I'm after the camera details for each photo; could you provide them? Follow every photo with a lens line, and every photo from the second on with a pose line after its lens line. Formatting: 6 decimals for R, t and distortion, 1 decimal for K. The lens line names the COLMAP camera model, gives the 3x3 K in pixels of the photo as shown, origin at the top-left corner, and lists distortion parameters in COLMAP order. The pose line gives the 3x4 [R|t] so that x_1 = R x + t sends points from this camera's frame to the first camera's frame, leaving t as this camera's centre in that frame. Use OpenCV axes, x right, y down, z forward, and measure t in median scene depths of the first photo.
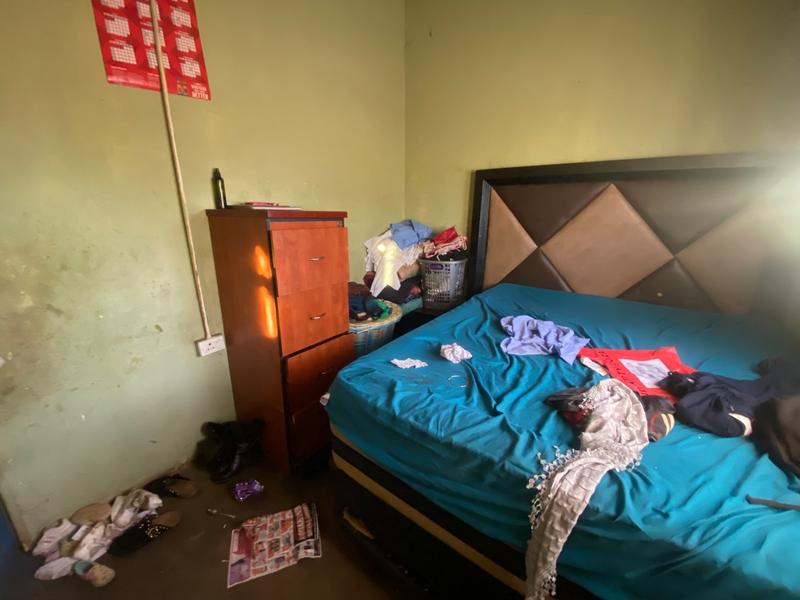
lens RADIAL K [[321.2, 0, 402.8], [0, 321.2, 302.4], [0, 0, 1]] dist [0.000172, -0.016692]
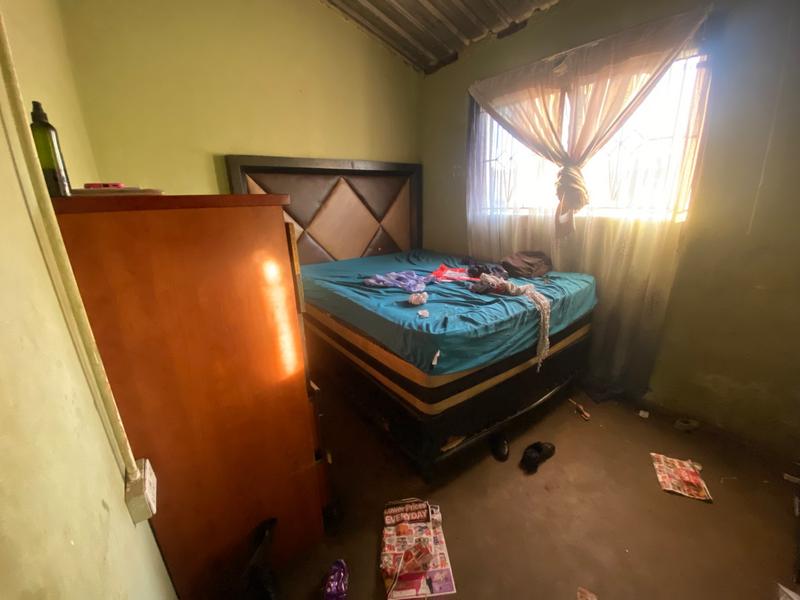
lens RADIAL K [[321.2, 0, 402.8], [0, 321.2, 302.4], [0, 0, 1]] dist [0.000172, -0.016692]
pose [[0.288933, -0.301980, 0.908475, -1.063565], [0.284812, 0.933095, 0.219581, -0.143686], [-0.914002, 0.195300, 0.355609, 0.560213]]
